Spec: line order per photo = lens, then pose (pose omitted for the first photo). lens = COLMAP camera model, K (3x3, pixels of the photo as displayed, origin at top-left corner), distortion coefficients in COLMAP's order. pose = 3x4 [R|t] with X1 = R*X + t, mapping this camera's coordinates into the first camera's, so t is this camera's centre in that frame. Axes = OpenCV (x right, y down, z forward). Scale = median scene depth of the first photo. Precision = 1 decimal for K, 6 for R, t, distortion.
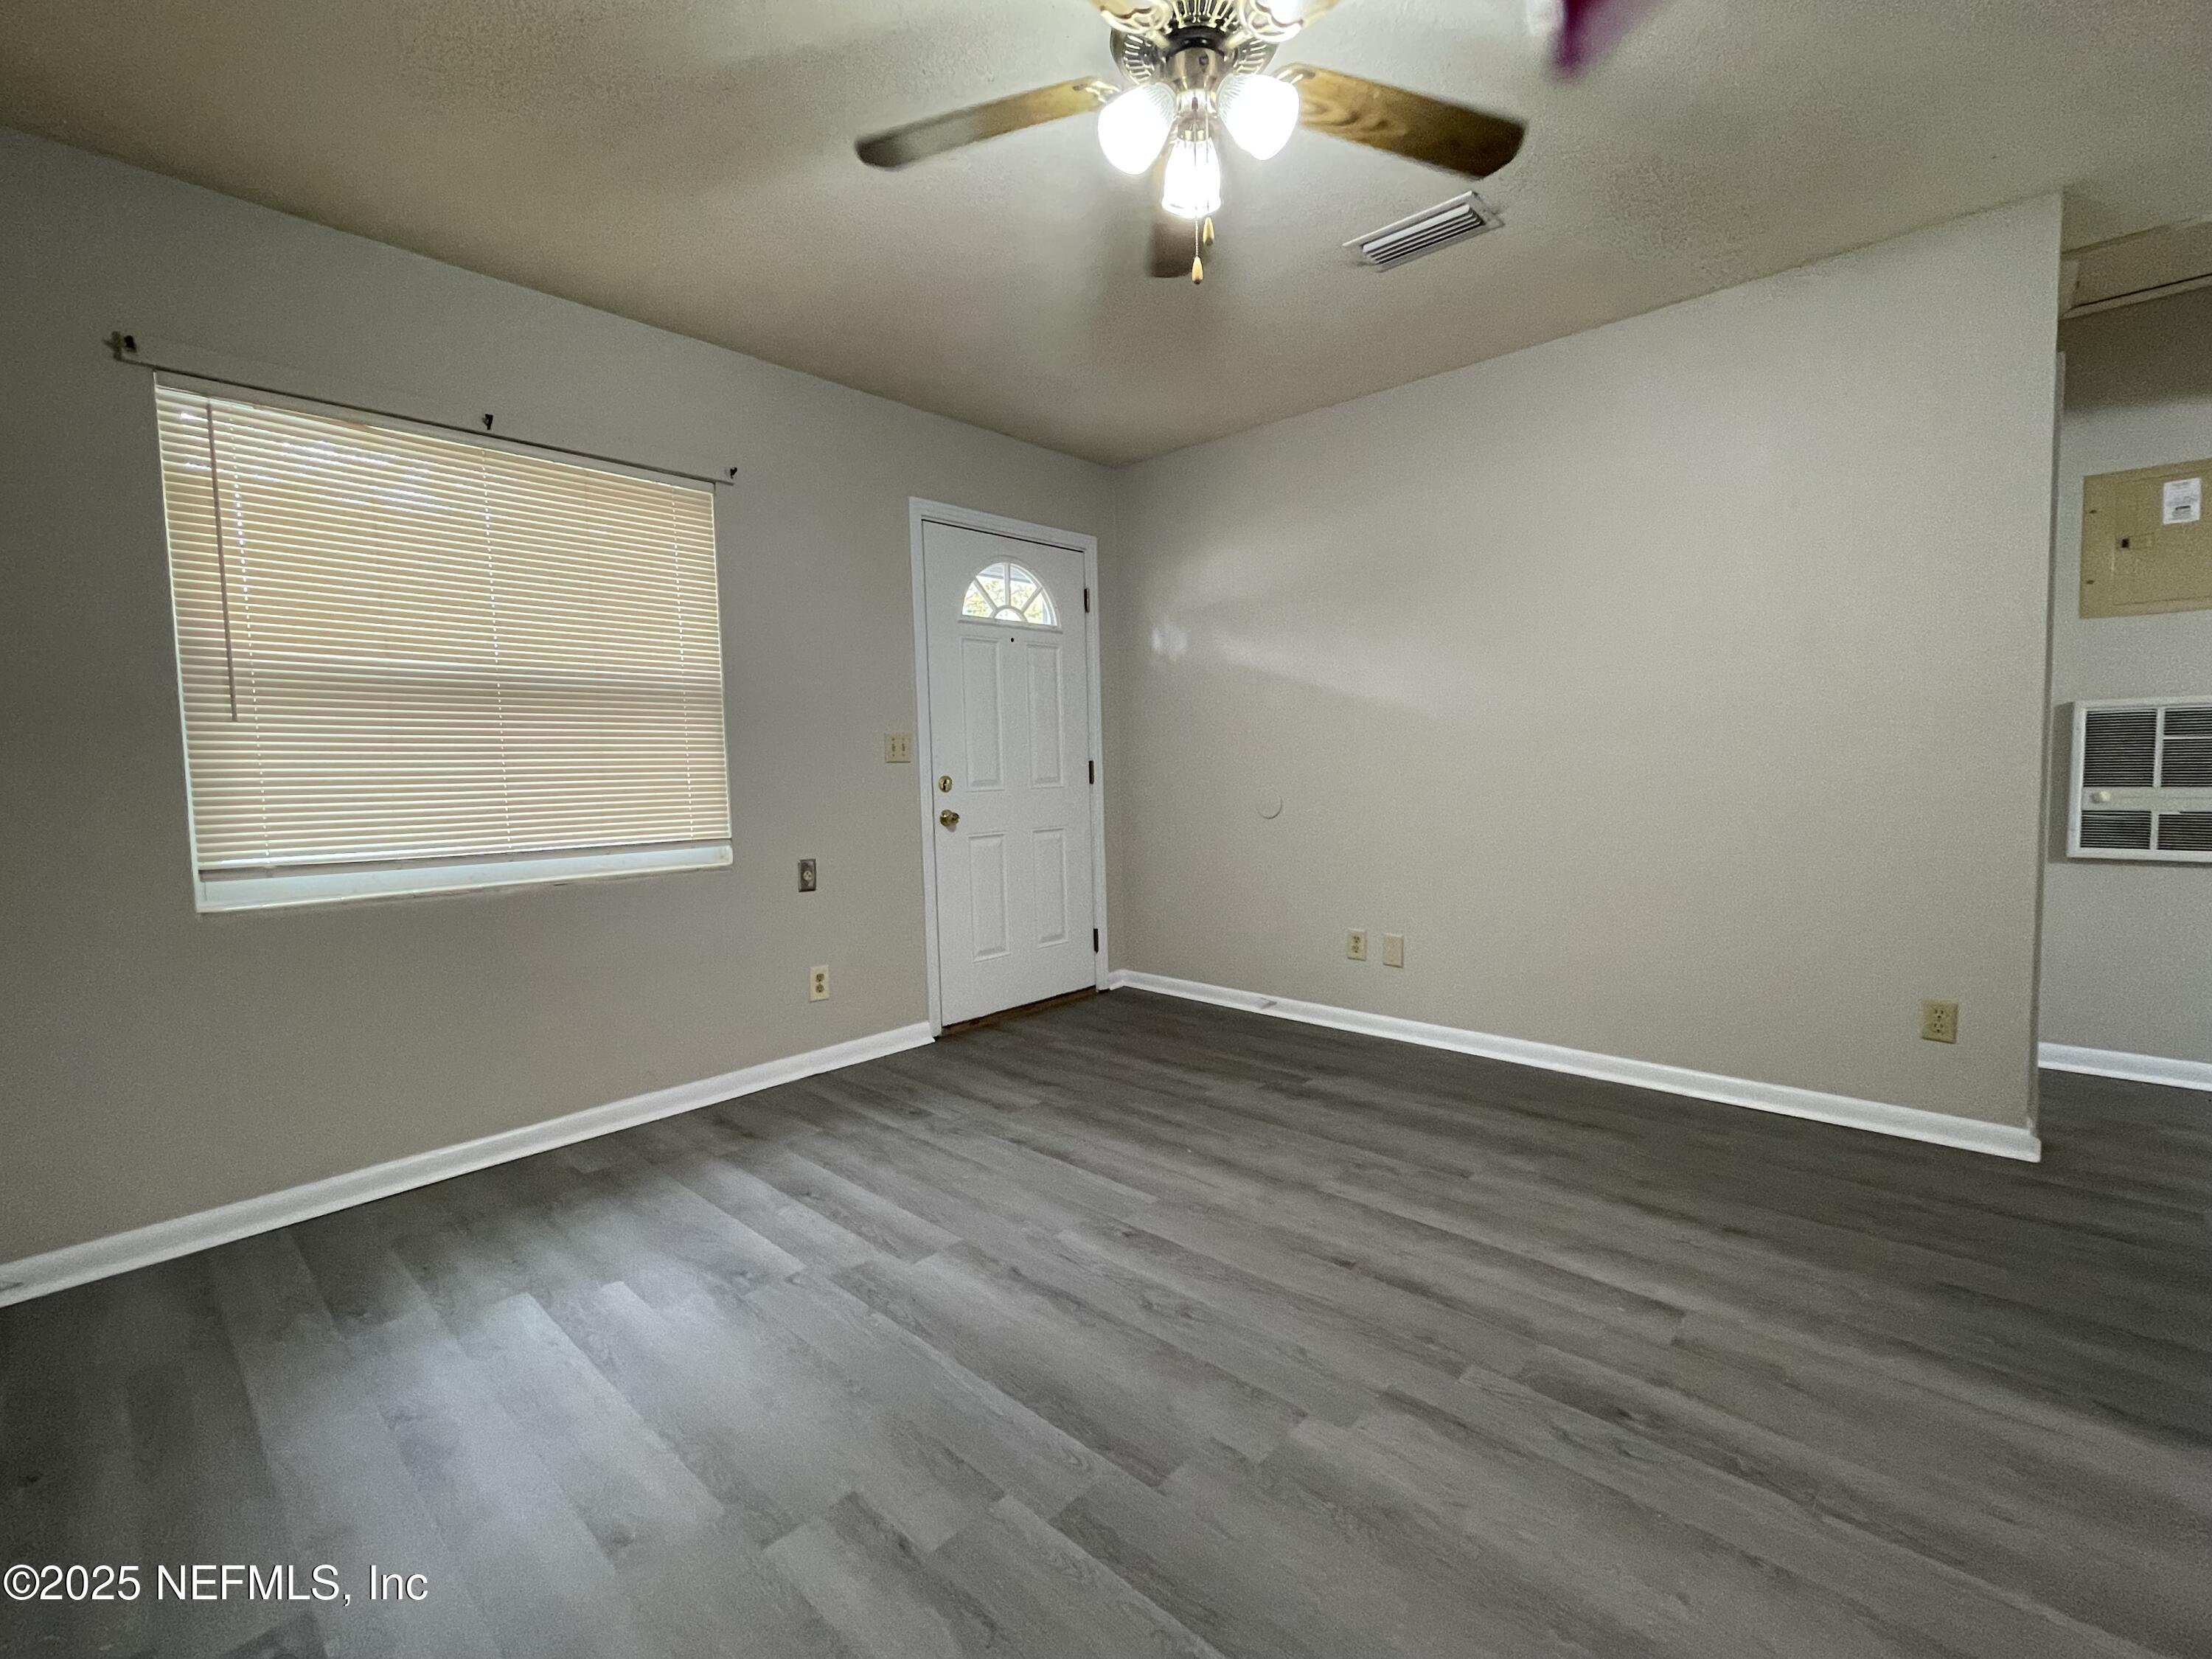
lens RADIAL K [[955.5, 0, 1104.2], [0, 955.5, 827.0], [0, 0, 1]] dist [-0.002517, -0.000200]
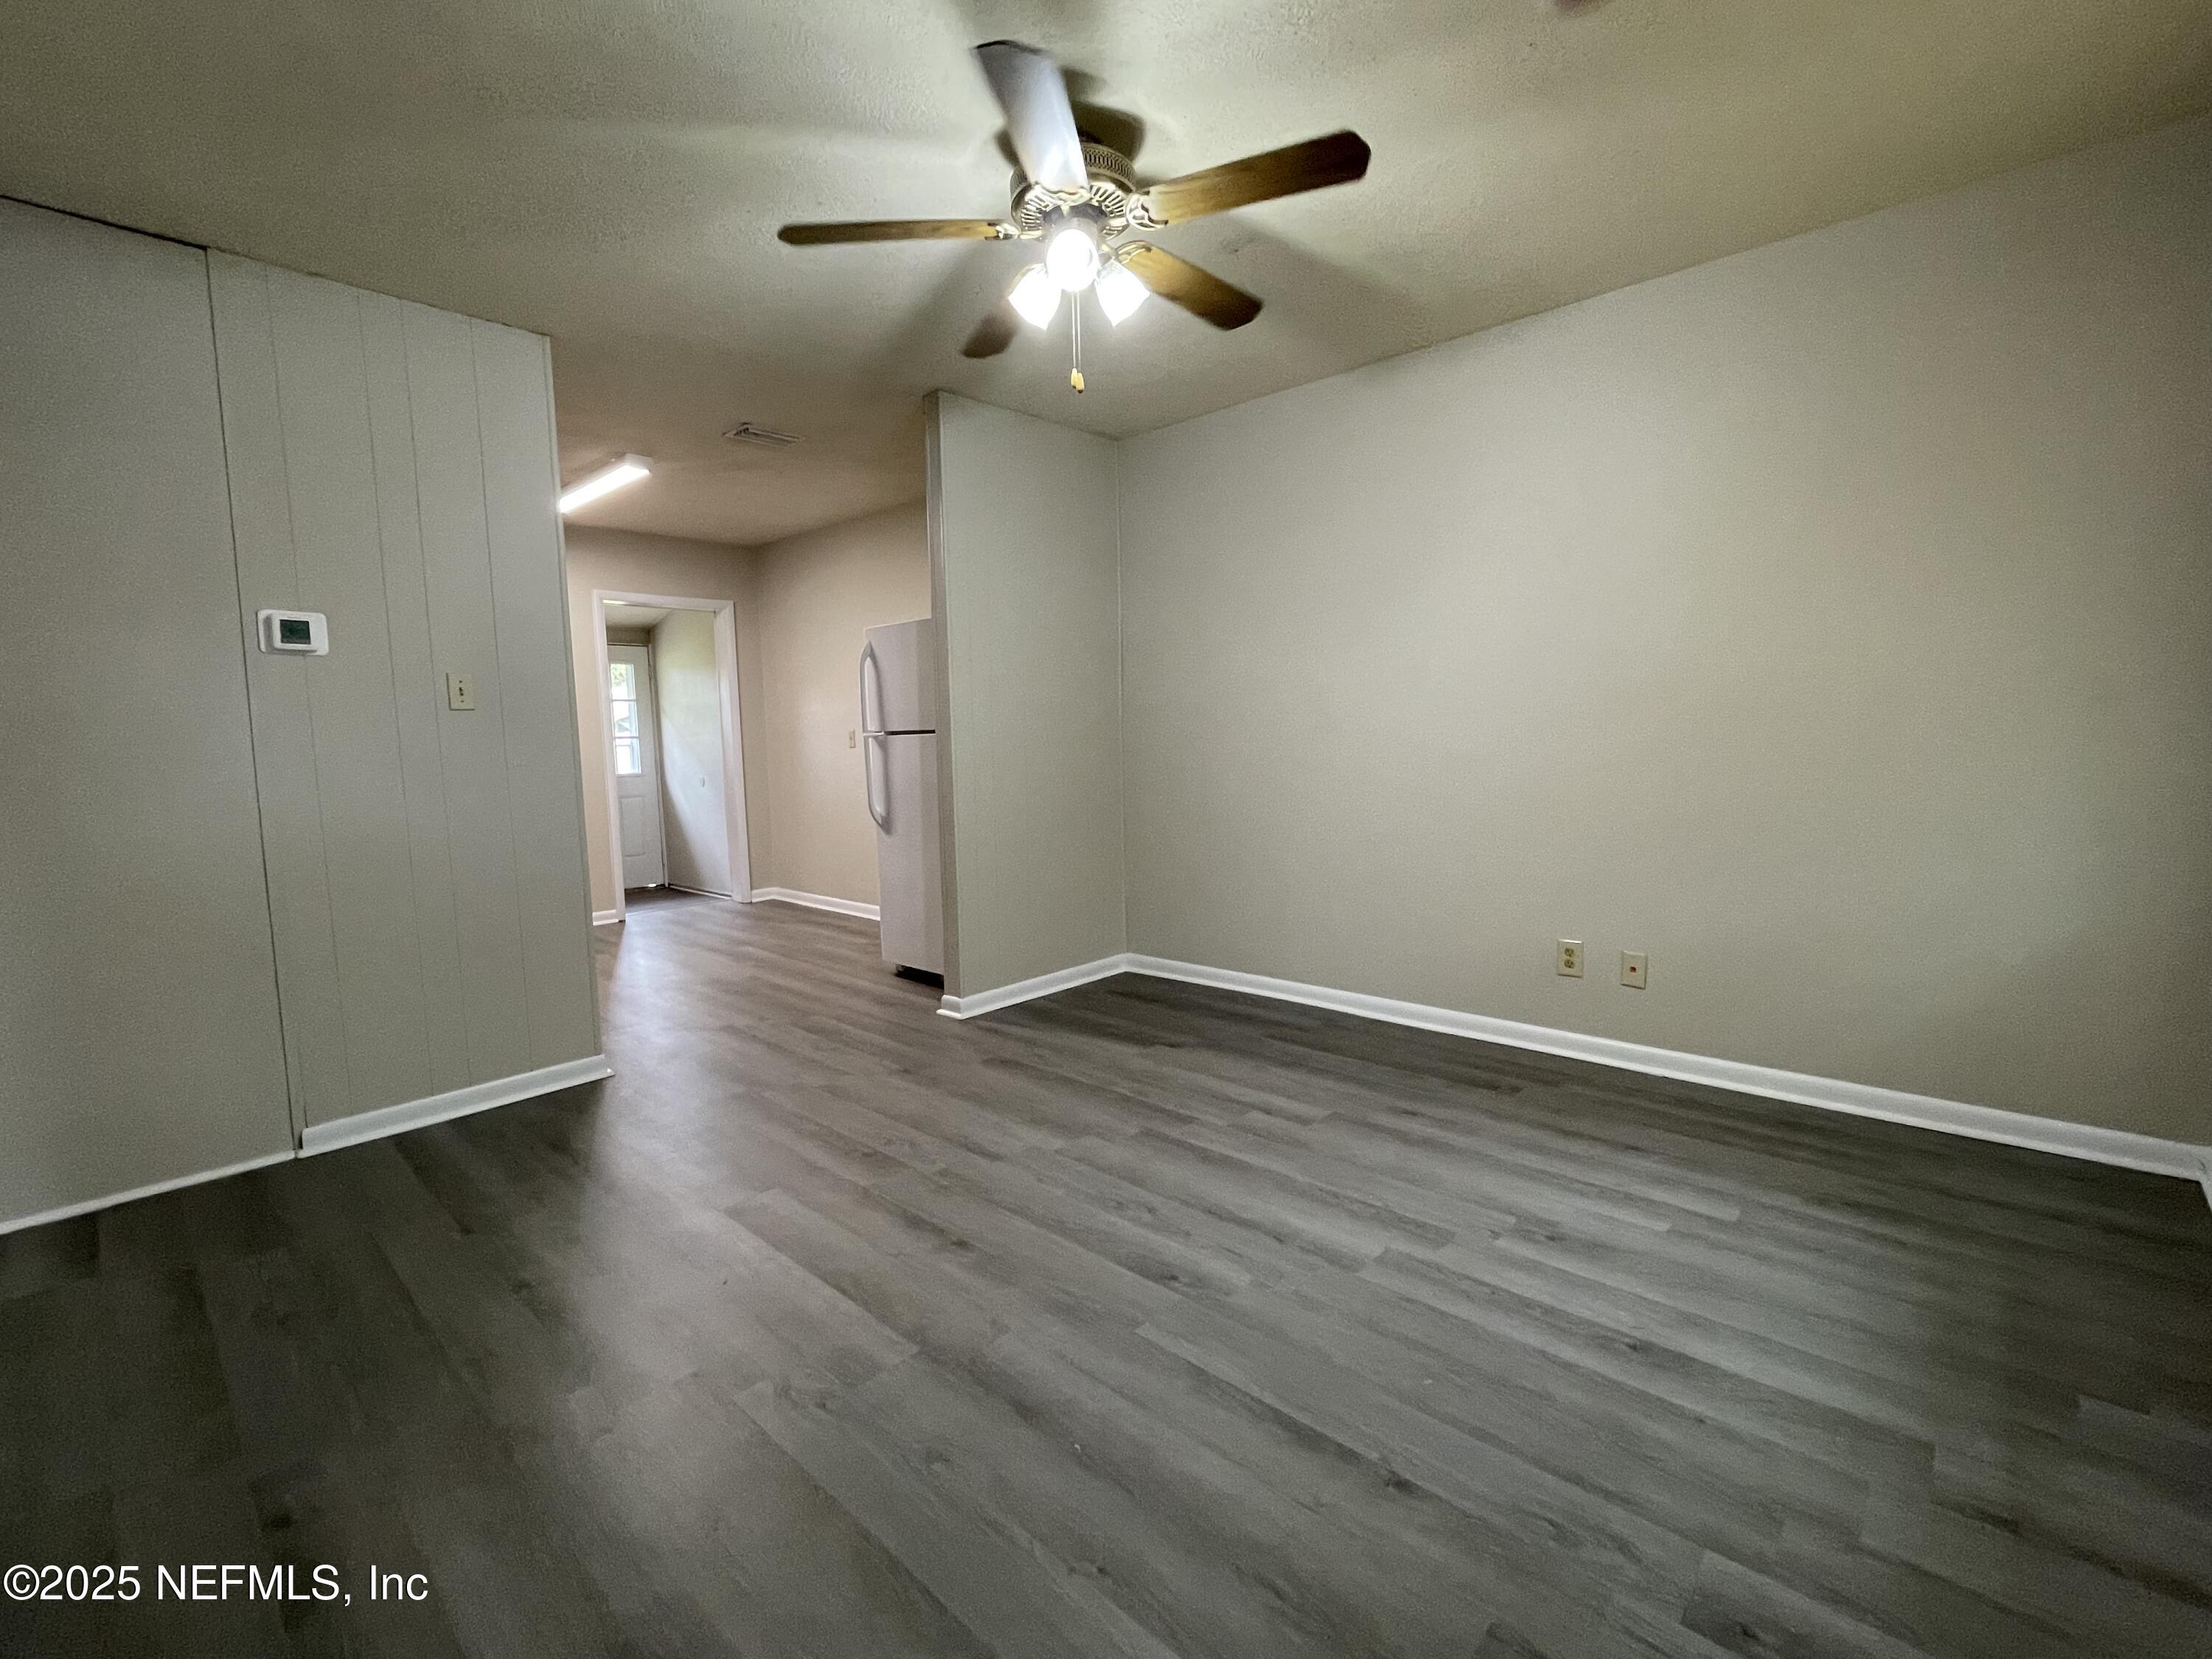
lens RADIAL K [[955.5, 0, 1101.1], [0, 955.5, 835.7], [0, 0, 1]] dist [-0.002517, -0.000200]
pose [[-0.998797, 0.047098, 0.013678, 0.062325], [0.048768, 0.983302, 0.175328, -0.148829], [-0.005192, 0.175784, -0.984415, 1.861765]]
